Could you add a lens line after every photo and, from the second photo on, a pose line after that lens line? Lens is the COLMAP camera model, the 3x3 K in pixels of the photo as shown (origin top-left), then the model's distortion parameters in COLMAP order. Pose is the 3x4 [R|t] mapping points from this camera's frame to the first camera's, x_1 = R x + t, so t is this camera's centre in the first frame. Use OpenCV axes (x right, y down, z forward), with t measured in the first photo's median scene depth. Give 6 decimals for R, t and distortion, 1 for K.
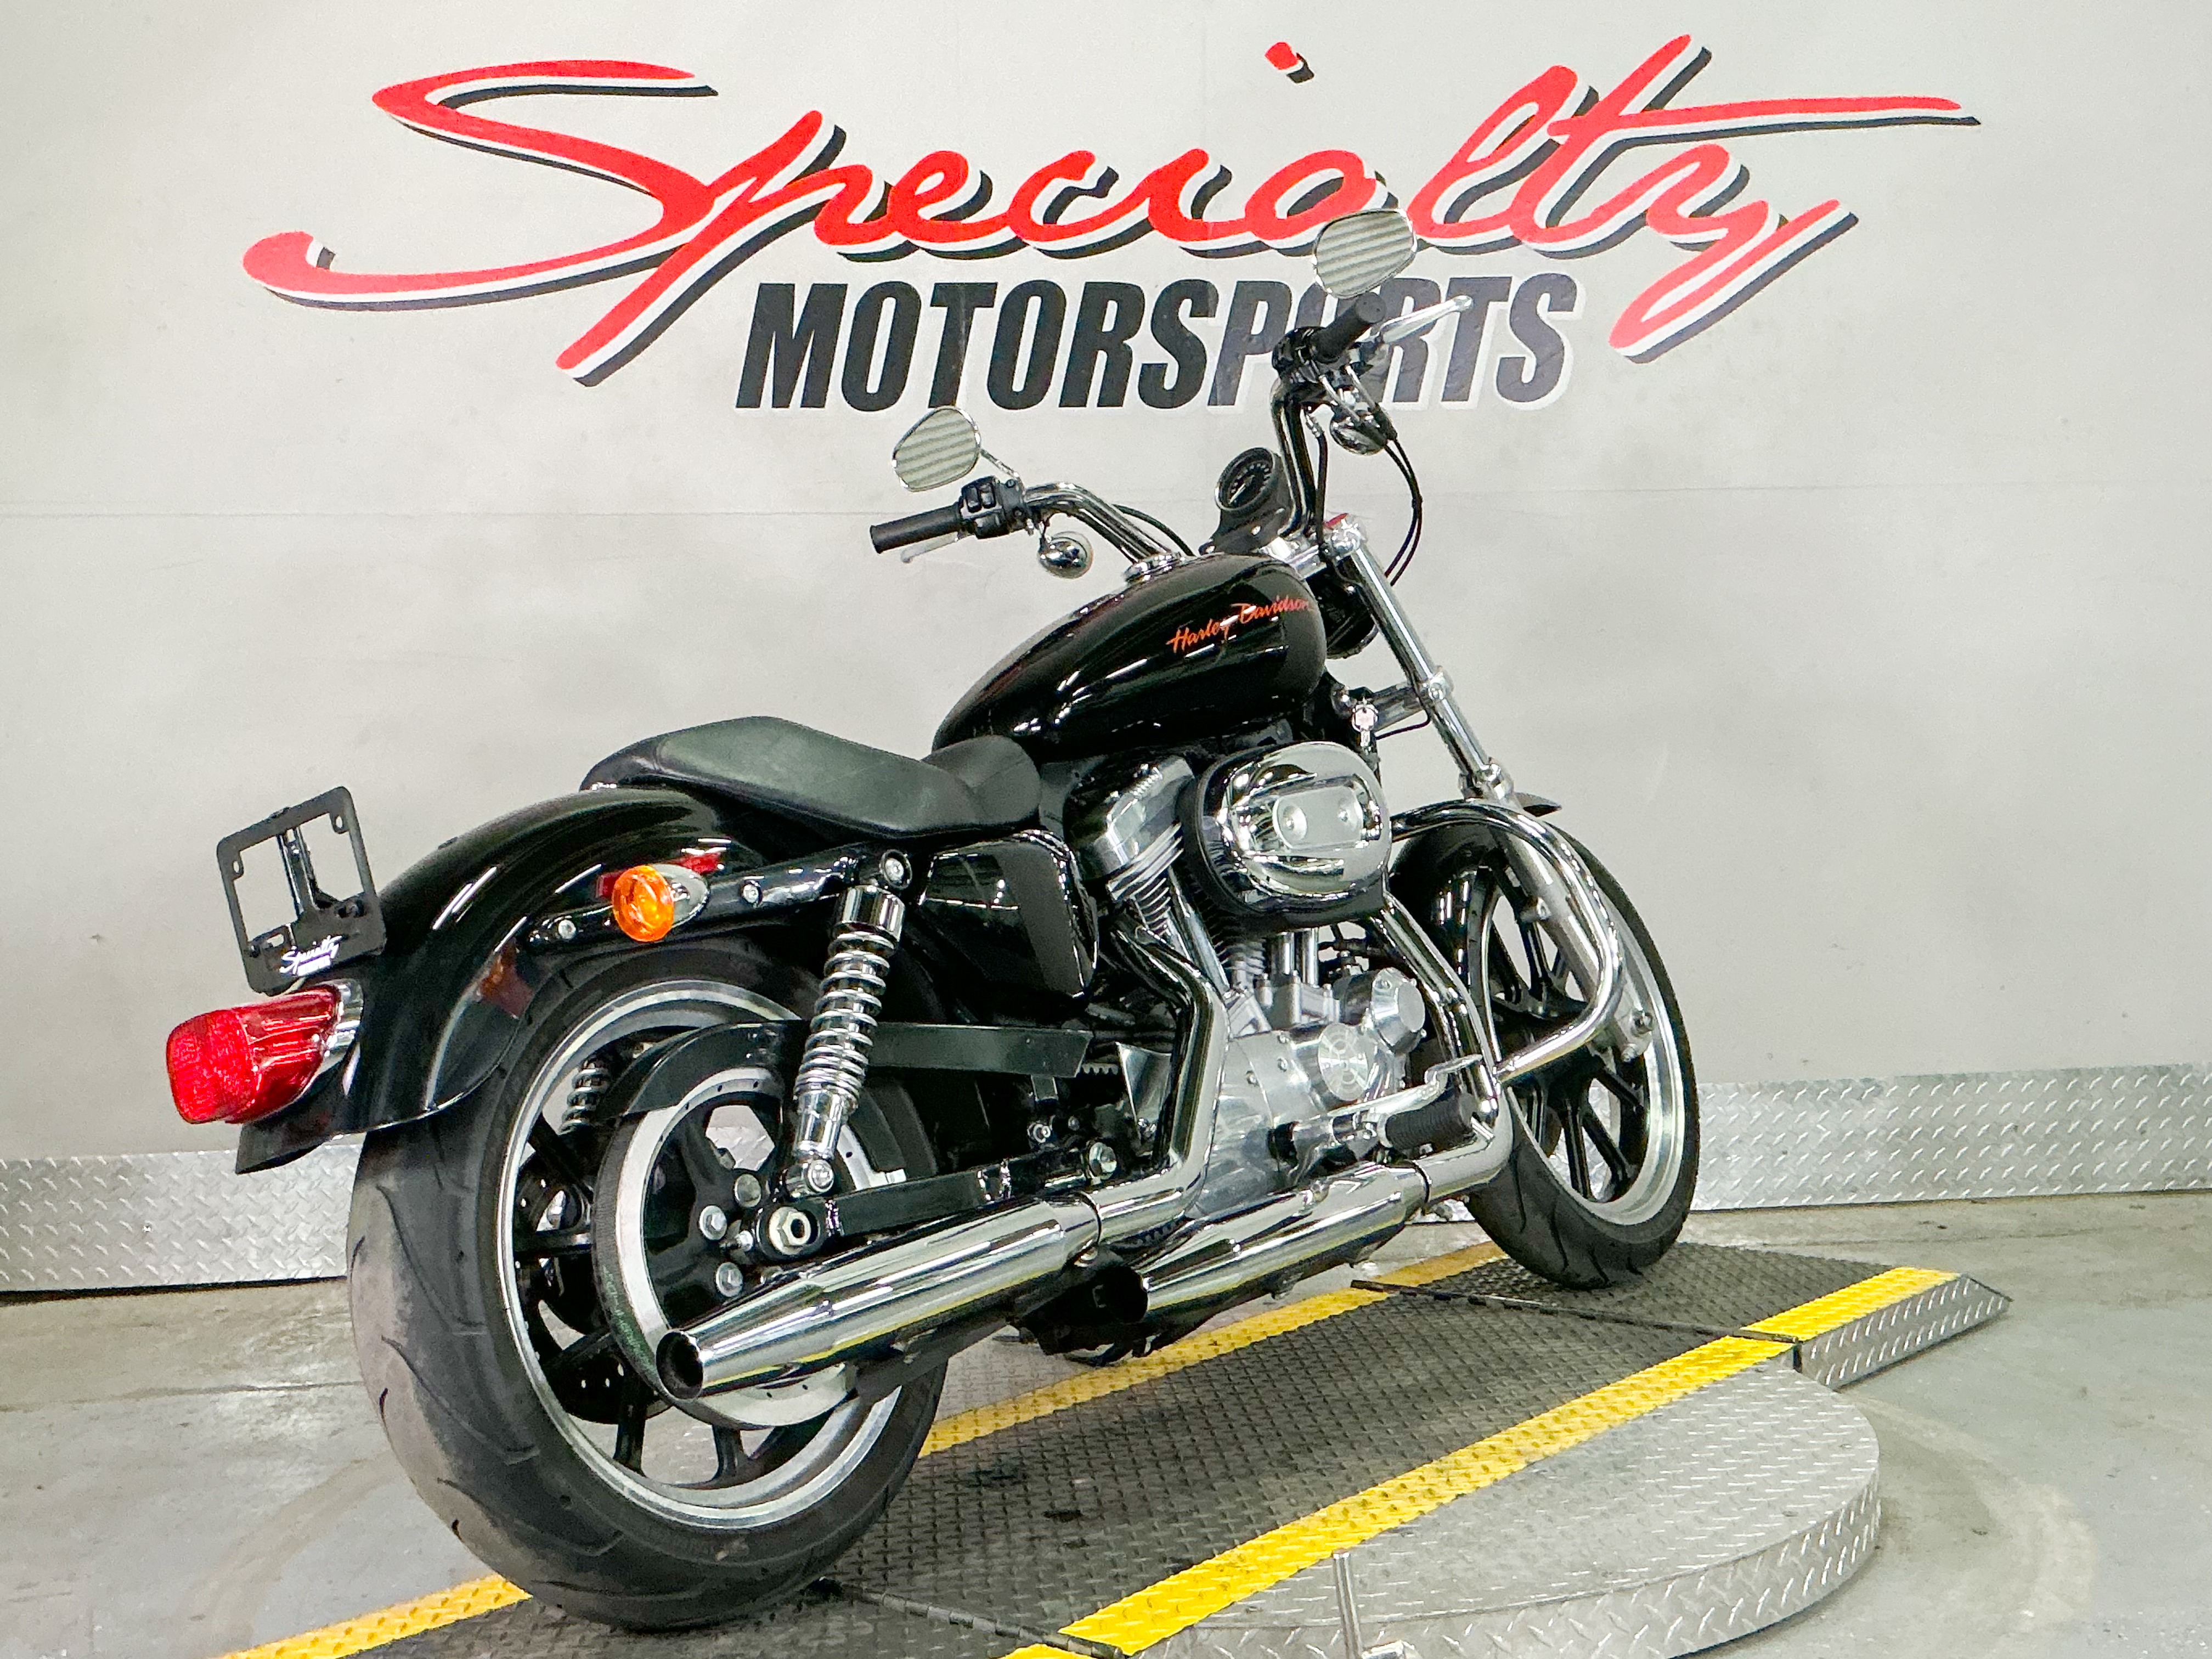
lens RADIAL K [[2664.6, 0, 1103.3], [0, 2664.6, 827.3], [0, 0, 1]] dist [0.054144, 0.000000]
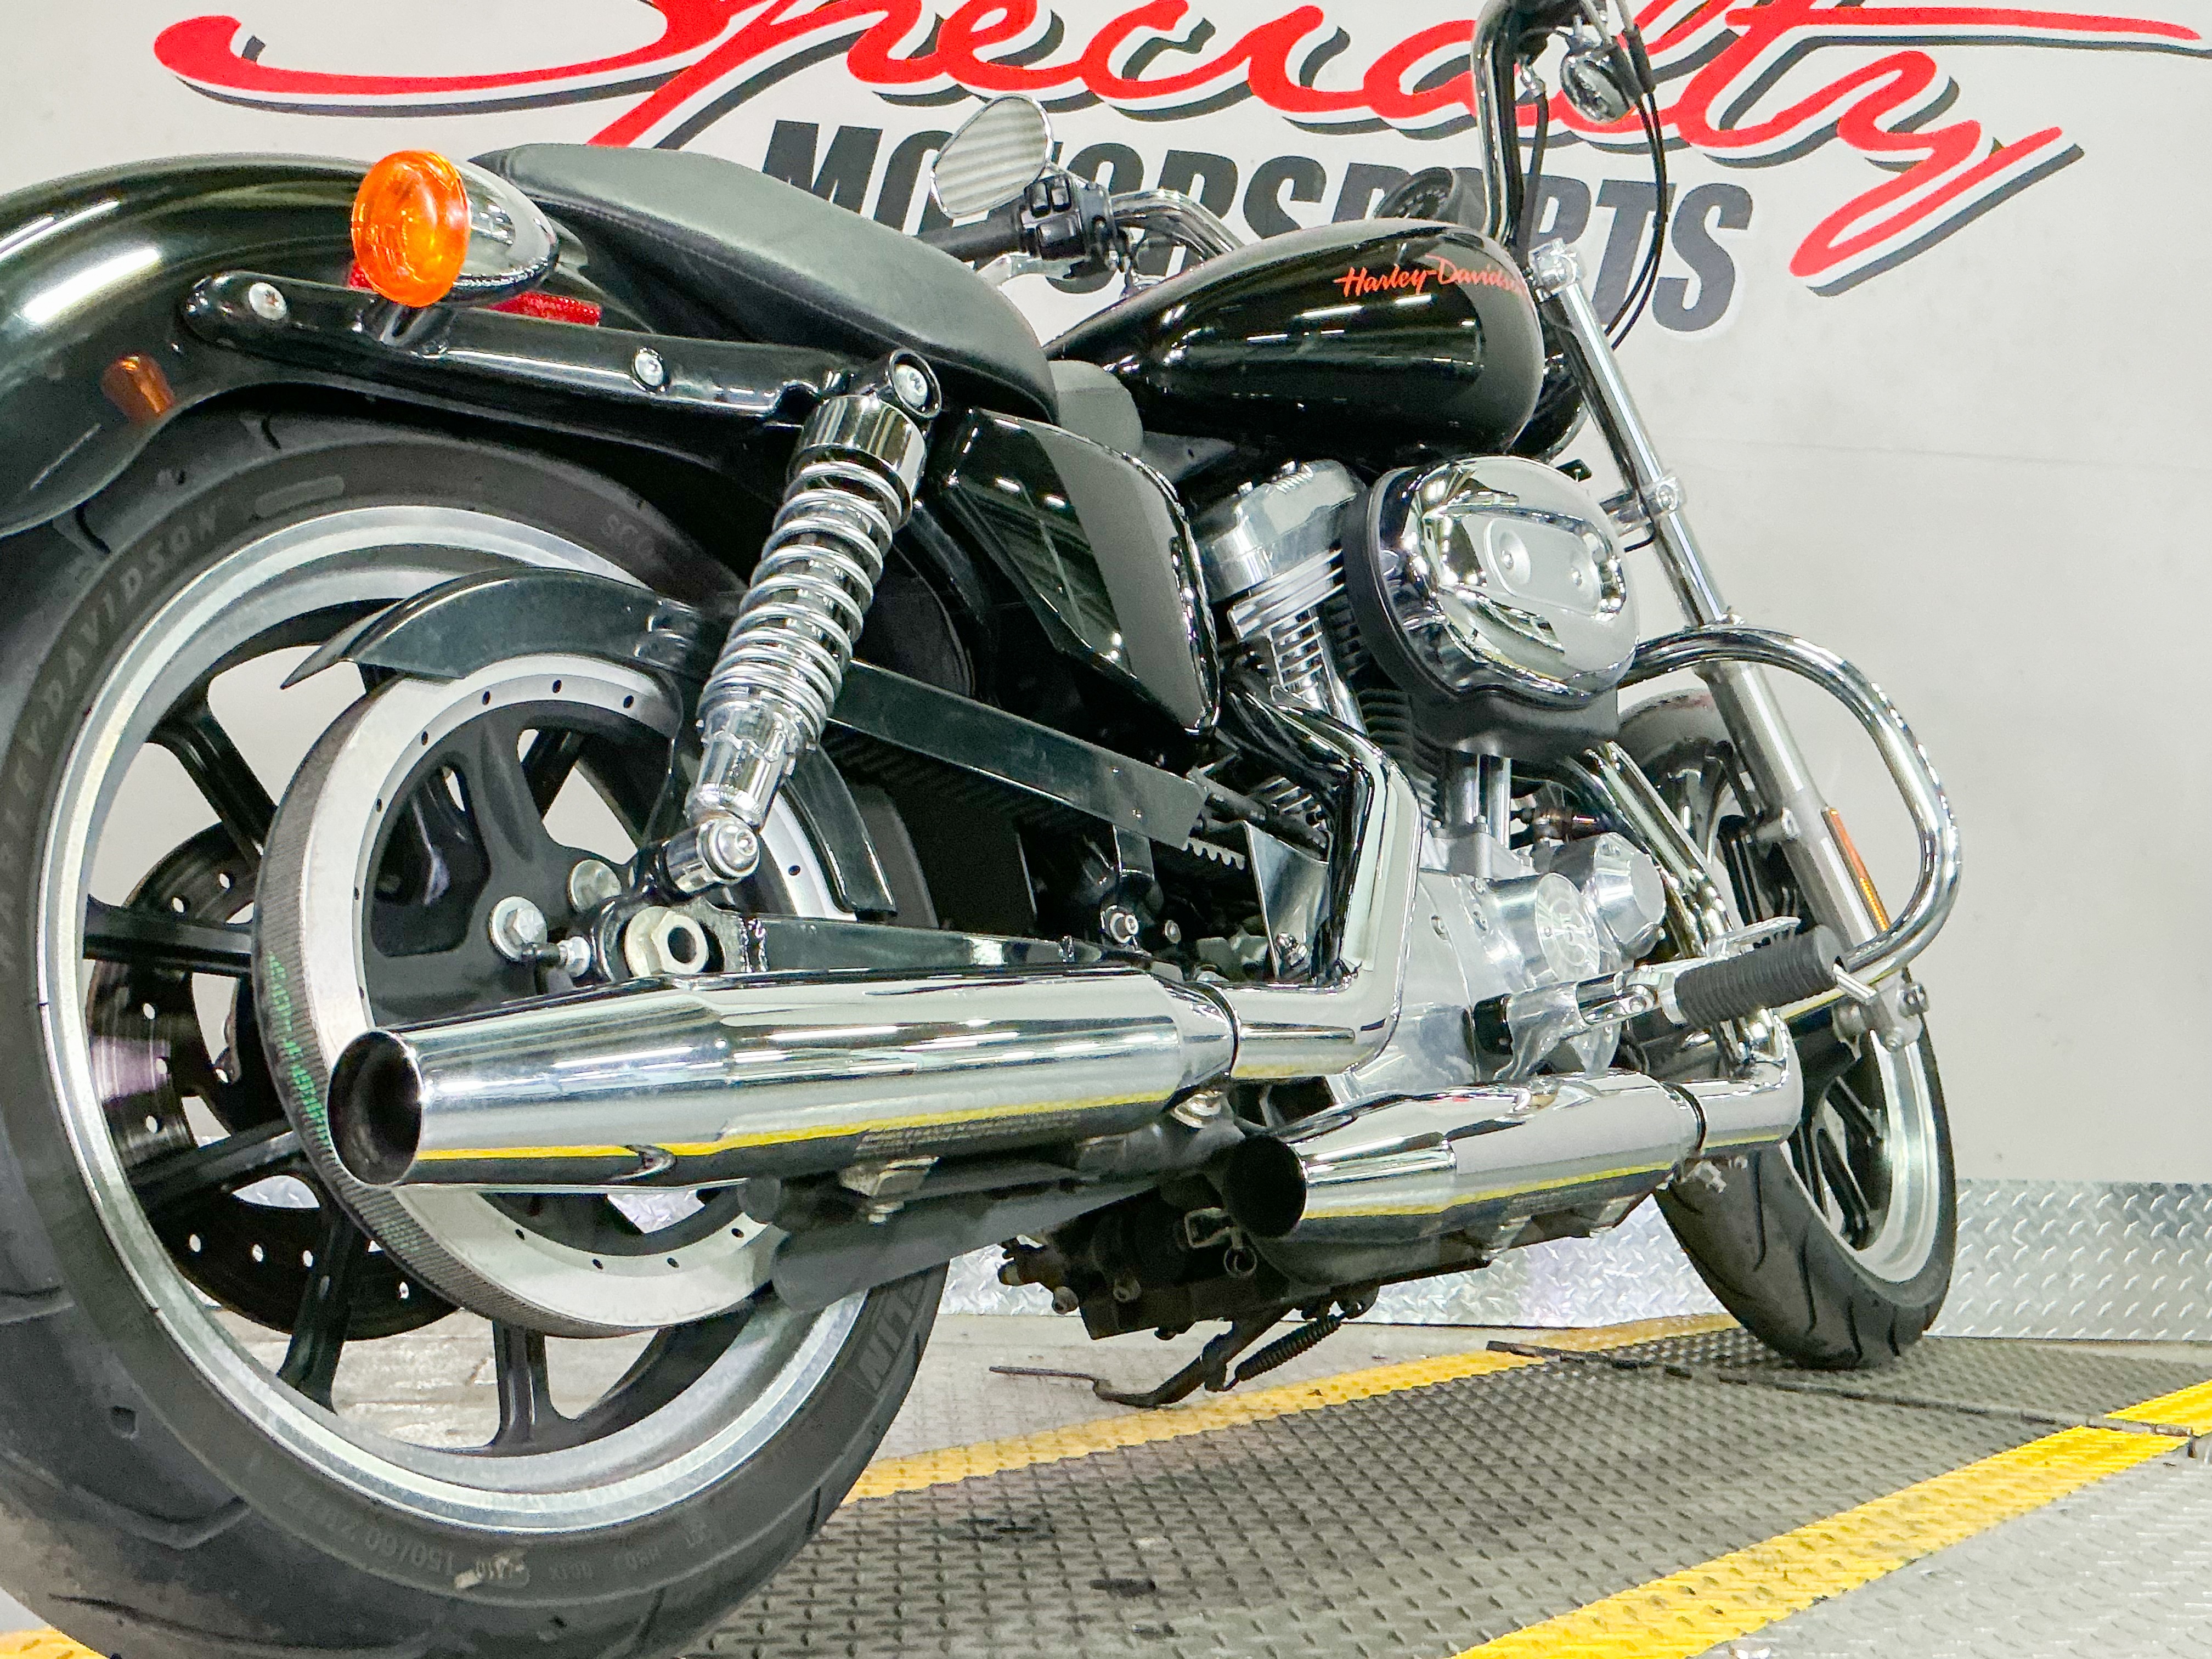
lens RADIAL K [[2379.9, 0, 1092.2], [0, 2379.9, 846.6], [0, 0, 1]] dist [0.019507, 0.000000]
pose [[0.997935, 0.063937, 0.006072, -0.029115], [-0.062895, 0.992037, -0.109114, 0.130097], [-0.013000, 0.108507, 0.994011, 0.398983]]
